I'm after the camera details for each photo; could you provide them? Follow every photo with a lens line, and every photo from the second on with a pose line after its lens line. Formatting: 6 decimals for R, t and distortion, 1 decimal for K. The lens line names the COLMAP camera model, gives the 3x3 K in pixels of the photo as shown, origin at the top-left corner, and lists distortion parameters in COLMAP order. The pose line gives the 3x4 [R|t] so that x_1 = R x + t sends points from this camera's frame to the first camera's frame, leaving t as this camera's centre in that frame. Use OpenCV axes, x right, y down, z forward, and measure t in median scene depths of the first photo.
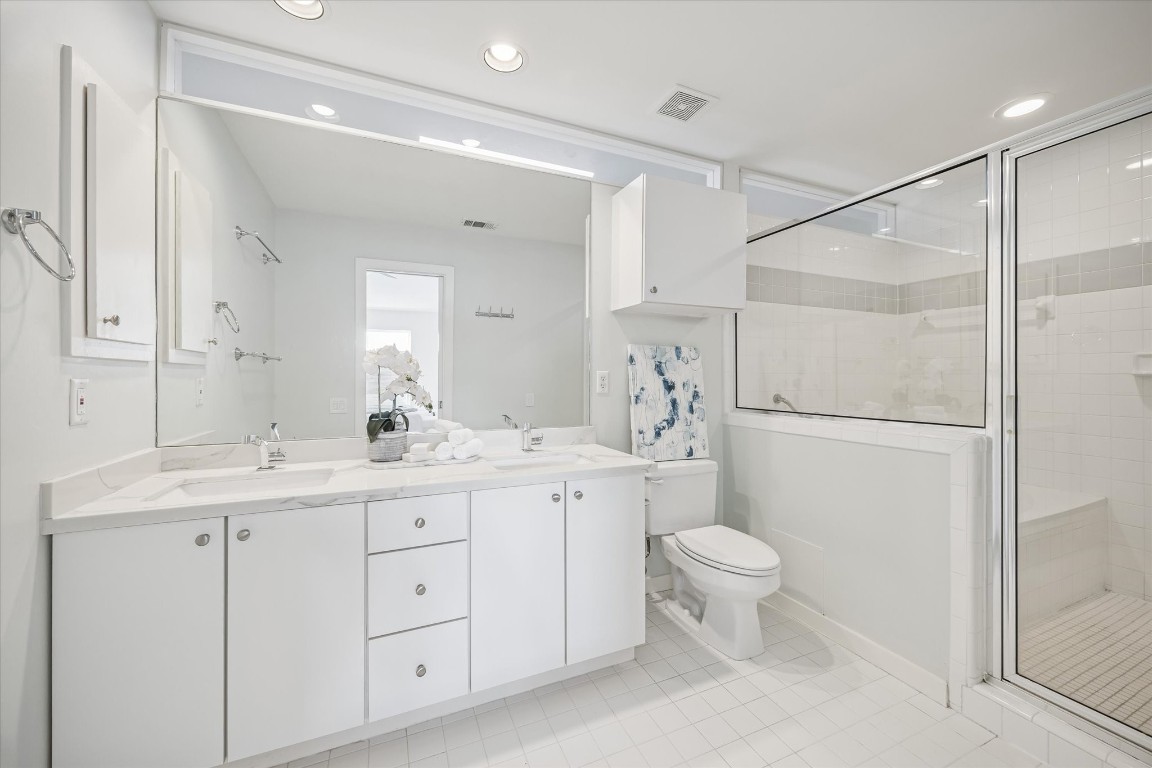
lens RADIAL K [[451.0, 0, 580.4], [0, 451.0, 376.4], [0, 0, 1]] dist [0.001472, 0.000153]
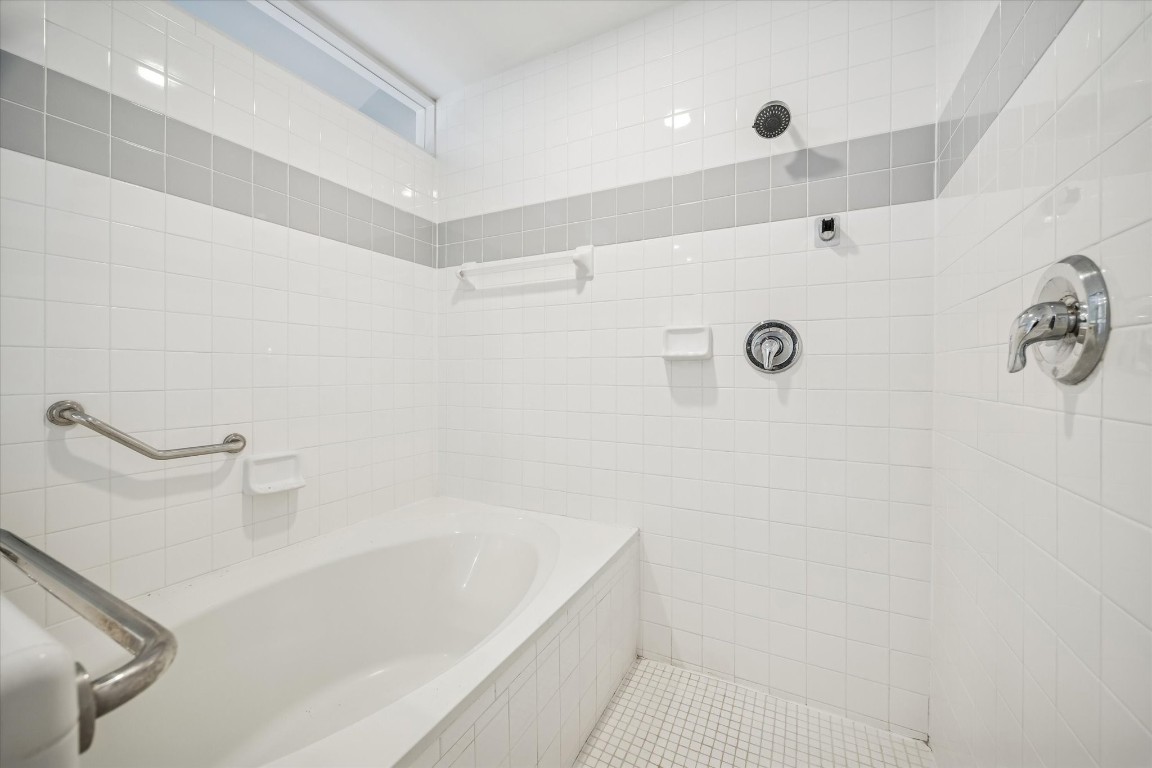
lens RADIAL K [[451.0, 0, 580.4], [0, 451.0, 376.4], [0, 0, 1]] dist [0.001472, 0.000153]
pose [[0.776144, -0.015054, 0.630375, 0.584828], [0.000987, 0.999743, 0.022661, 0.008574], [-0.630554, -0.016966, 0.775960, 0.460729]]
